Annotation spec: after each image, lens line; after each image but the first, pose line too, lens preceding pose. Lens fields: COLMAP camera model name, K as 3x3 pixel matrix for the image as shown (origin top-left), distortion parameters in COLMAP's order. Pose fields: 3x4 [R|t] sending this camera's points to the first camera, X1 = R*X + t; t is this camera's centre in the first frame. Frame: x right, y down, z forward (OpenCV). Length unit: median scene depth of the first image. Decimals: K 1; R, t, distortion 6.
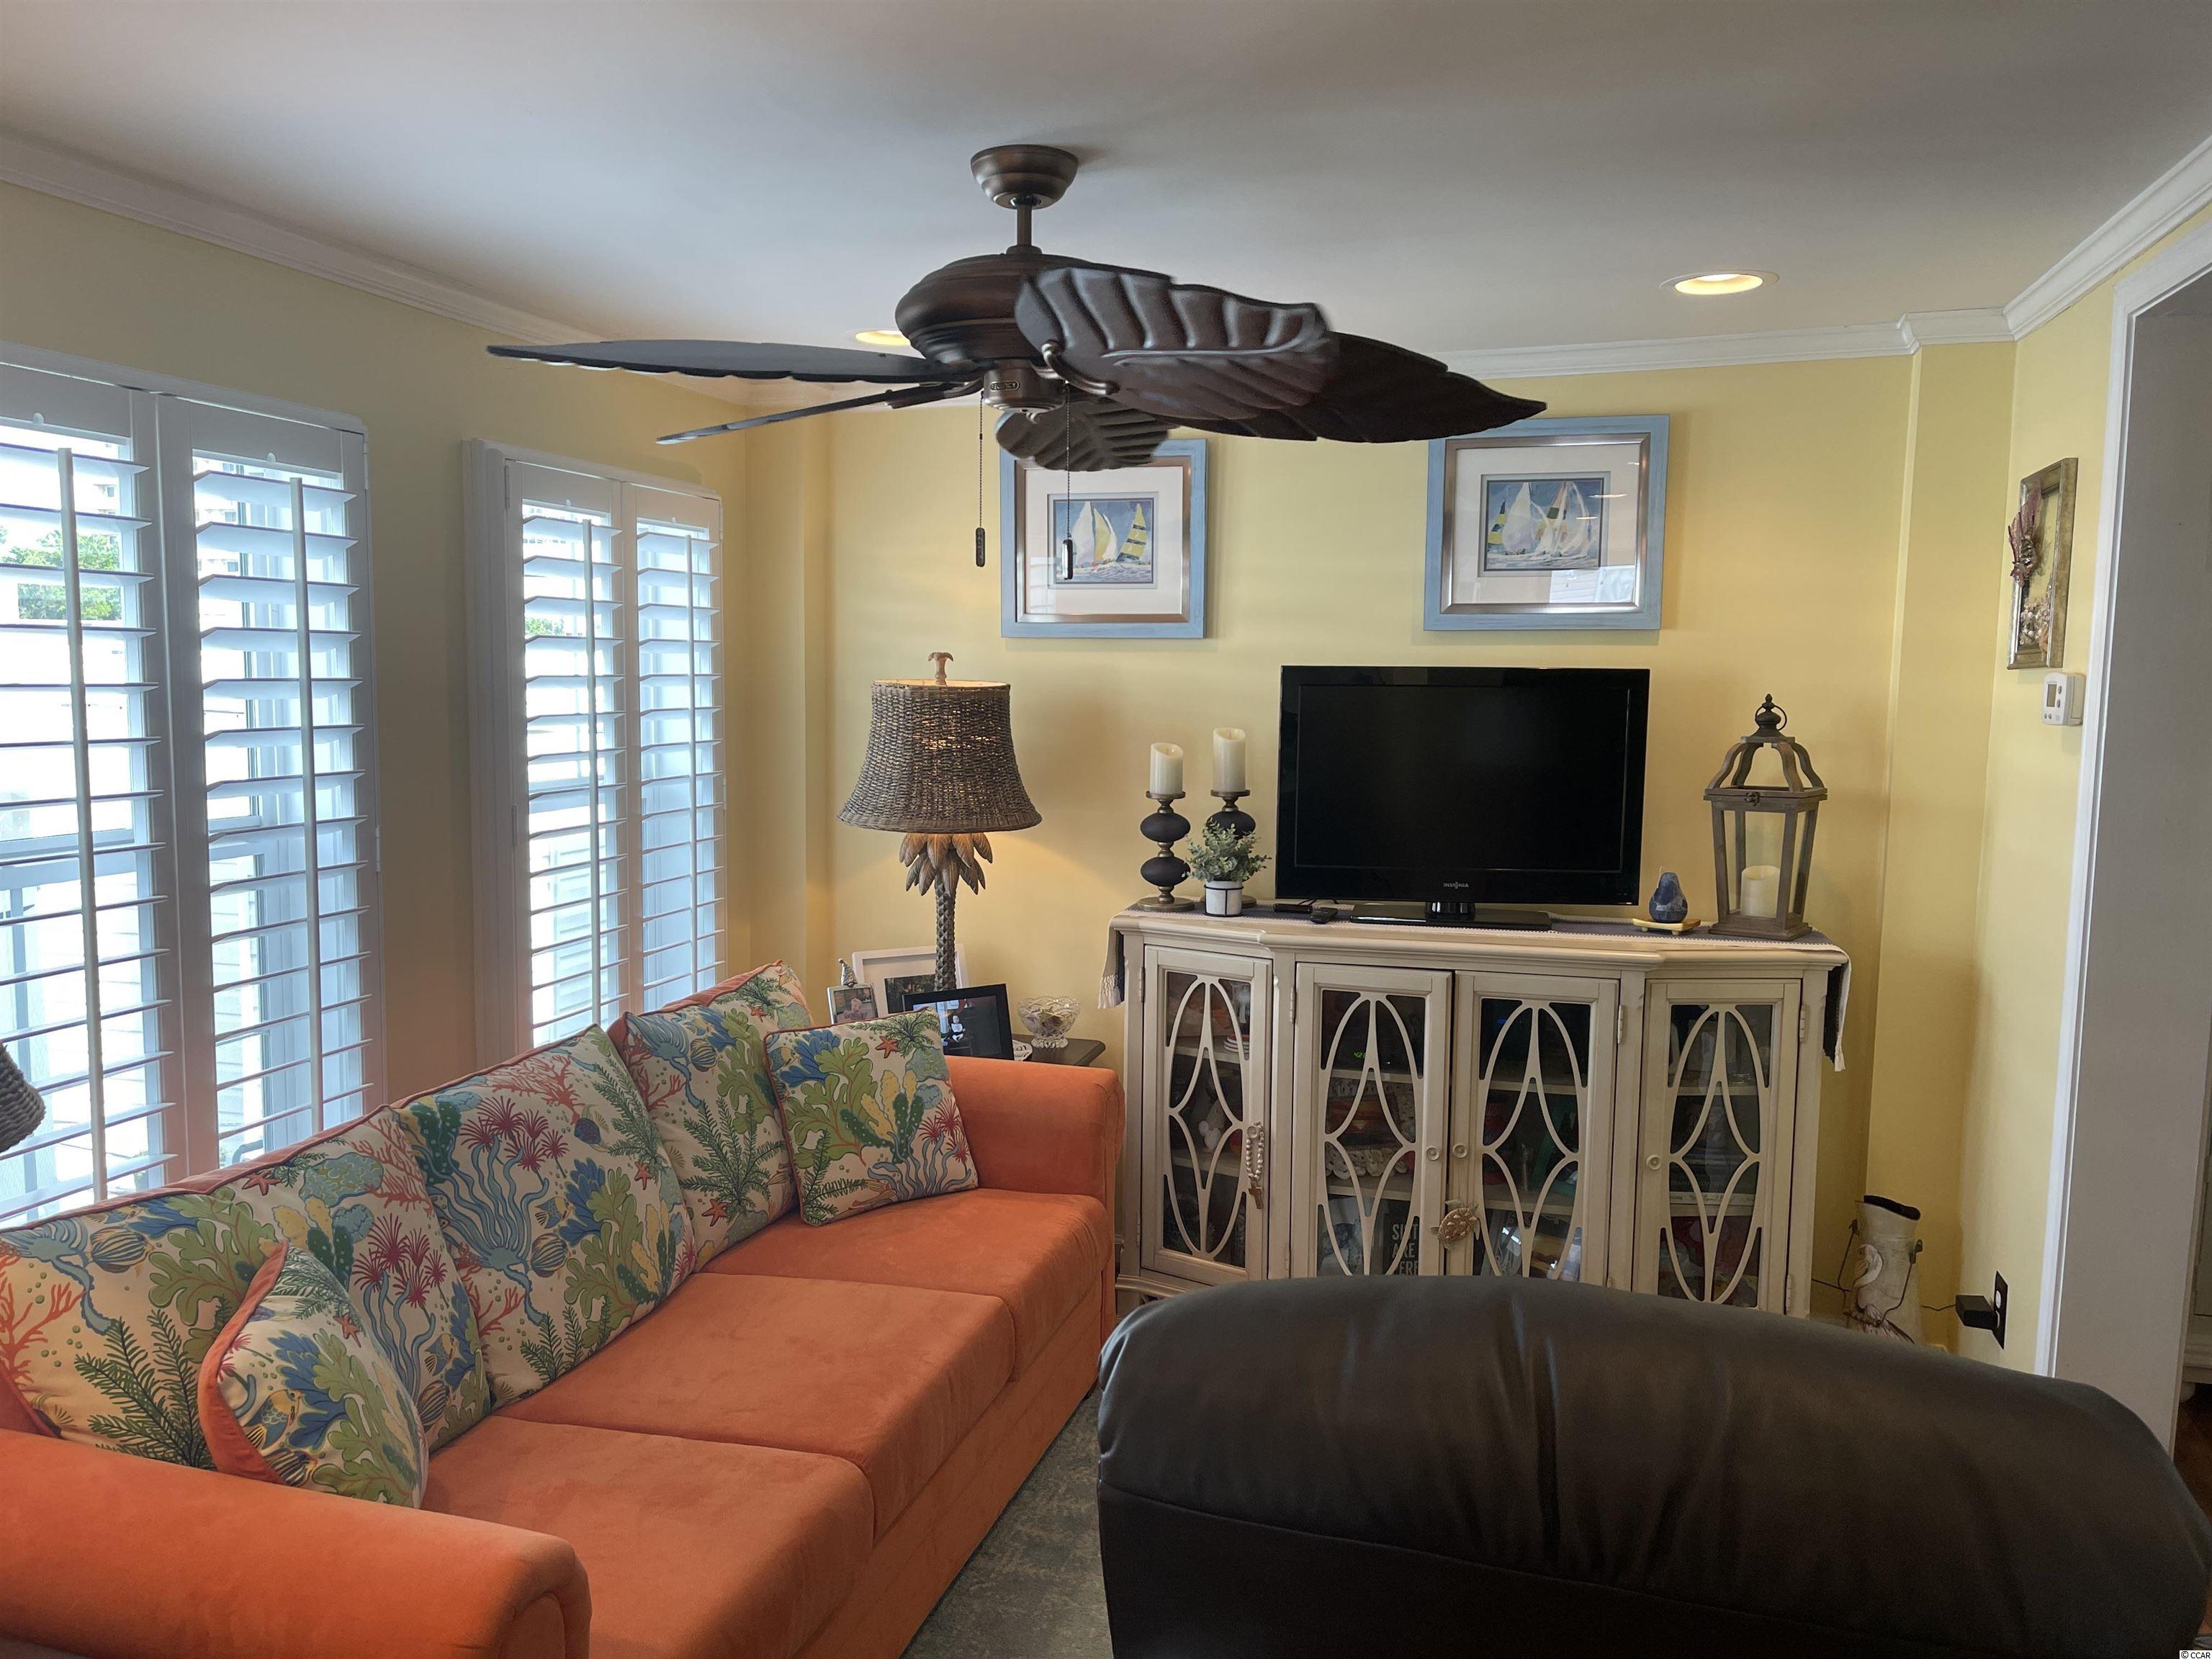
lens RADIAL K [[1663.8, 0, 1106.0], [0, 1663.8, 829.5], [0, 0, 1]] dist [0.060699, -0.060915]
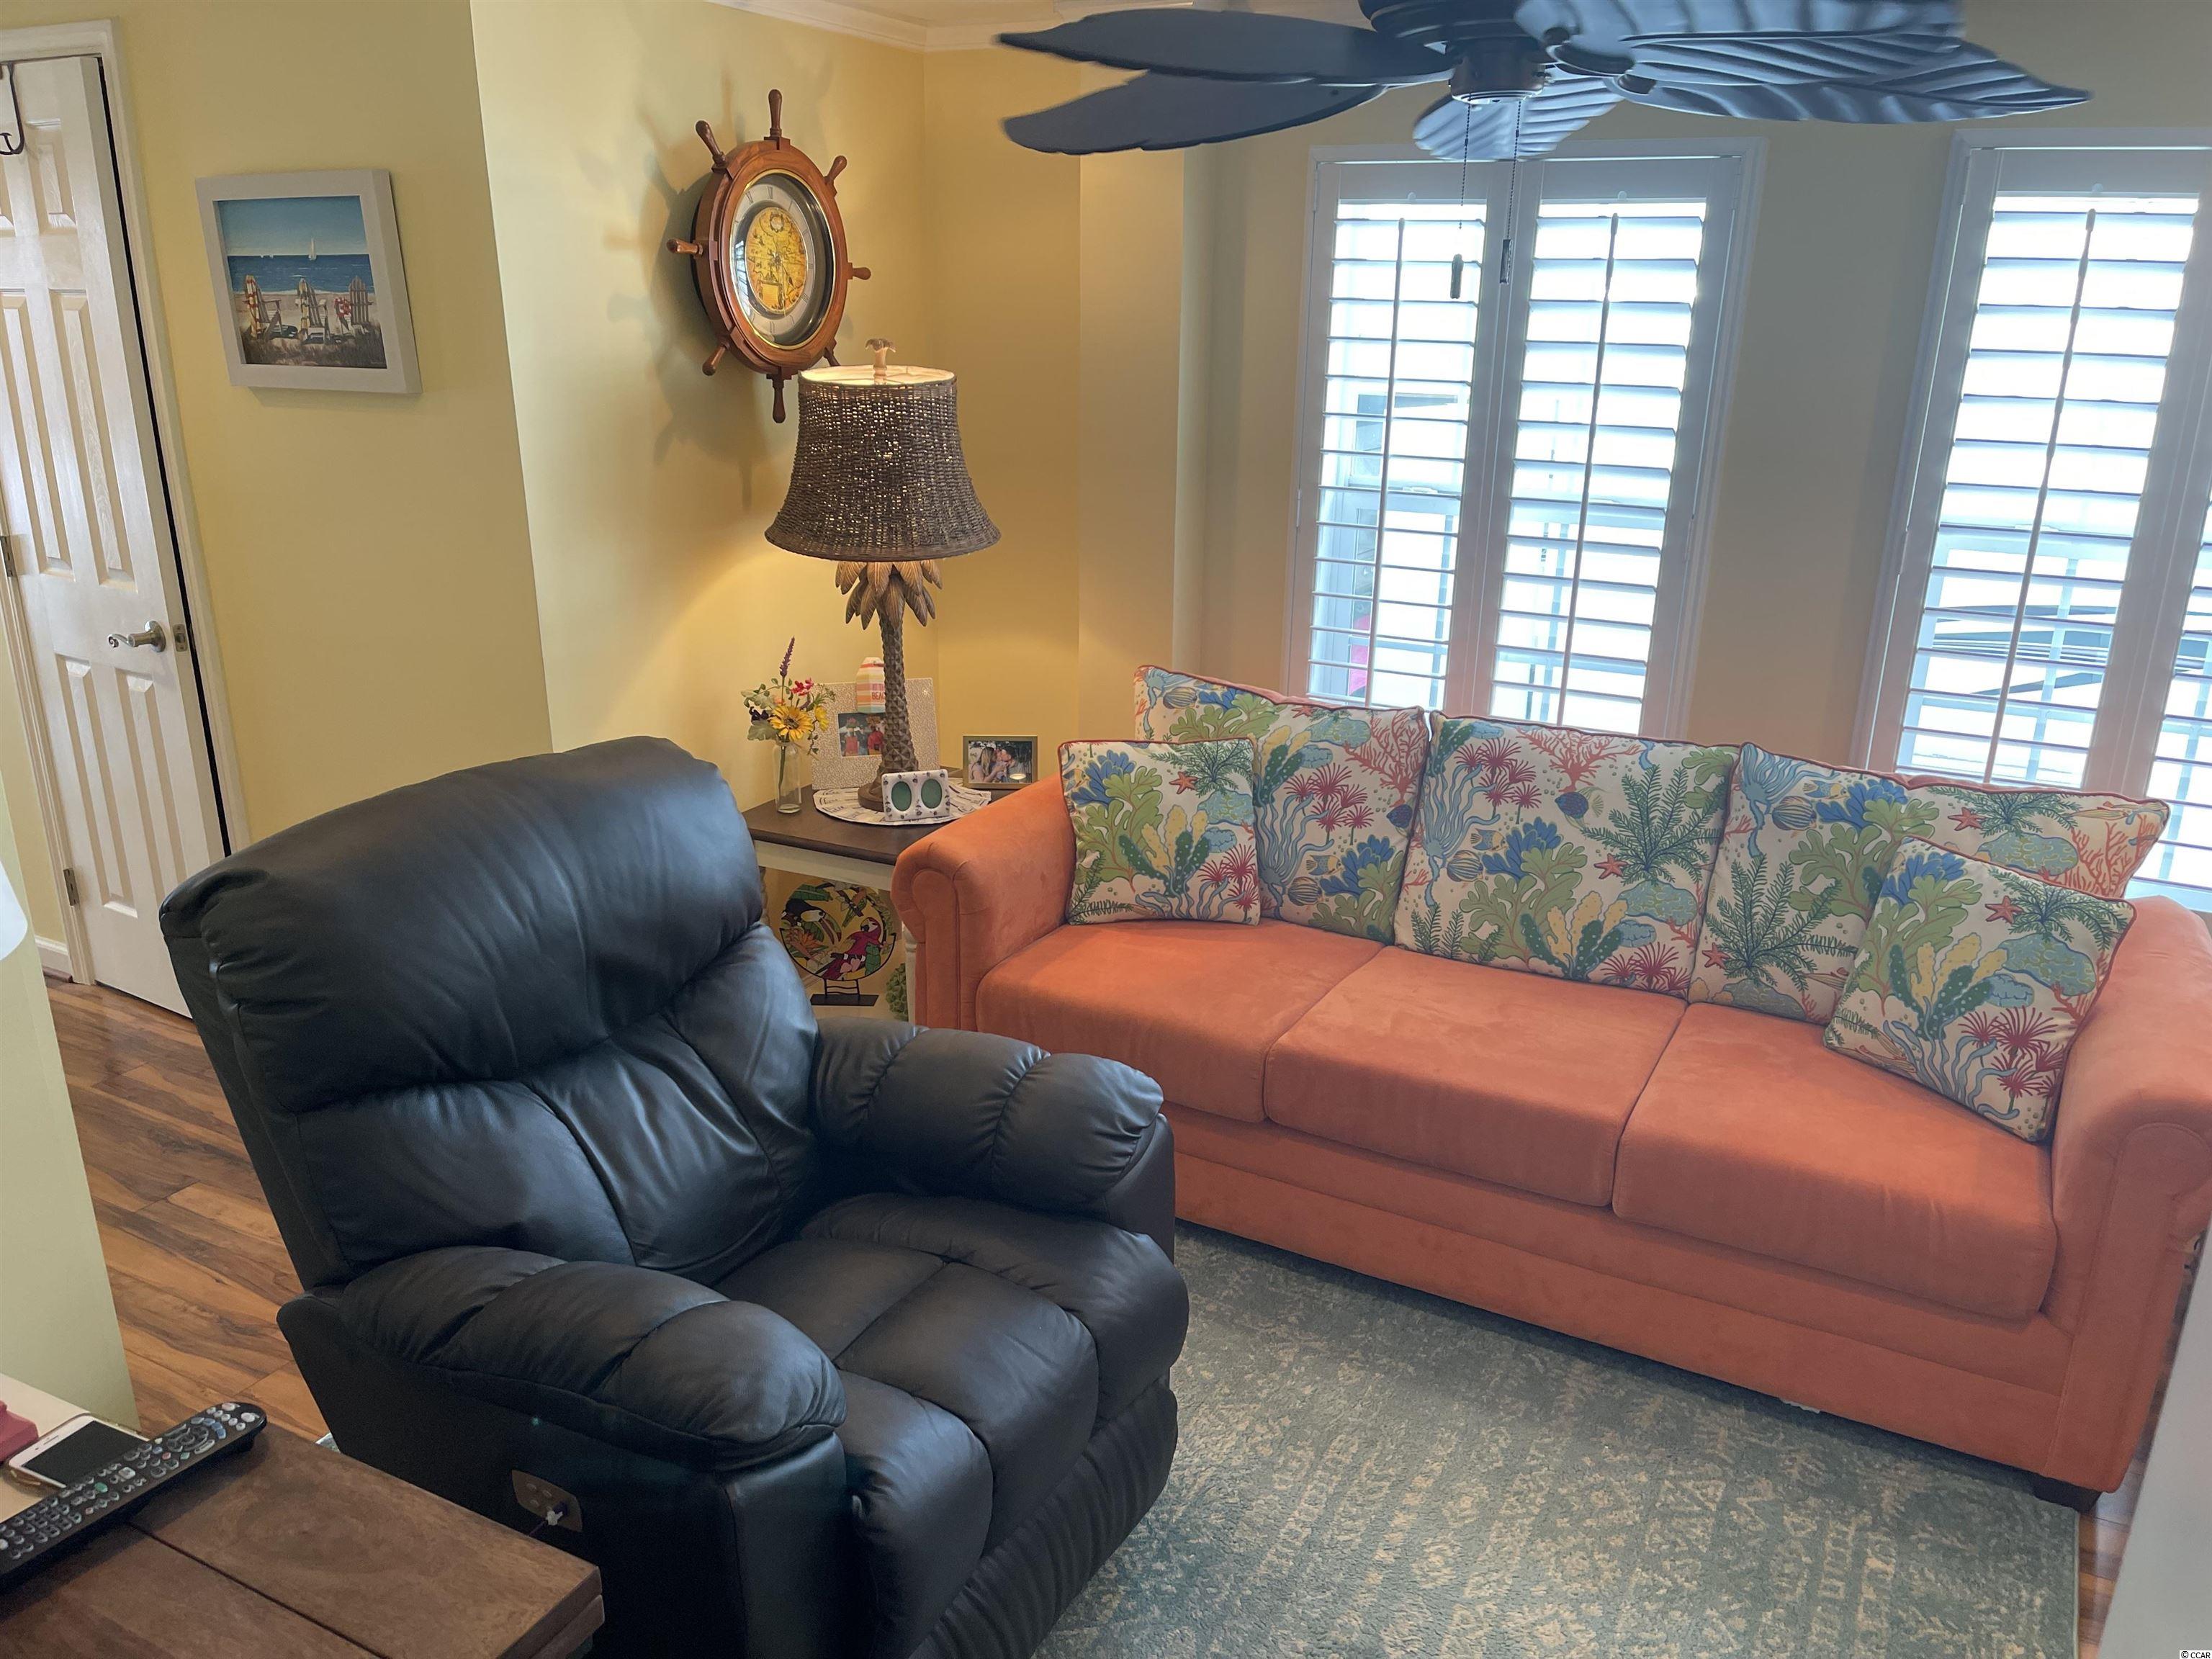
lens RADIAL K [[1663.8, 0, 1106.0], [0, 1663.8, 829.5], [0, 0, 1]] dist [0.060699, -0.060915]
pose [[-0.210005, 0.290581, -0.933521, 0.846147], [-0.112434, 0.941300, 0.318295, -0.133027], [0.971214, 0.171803, -0.165006, 0.912166]]
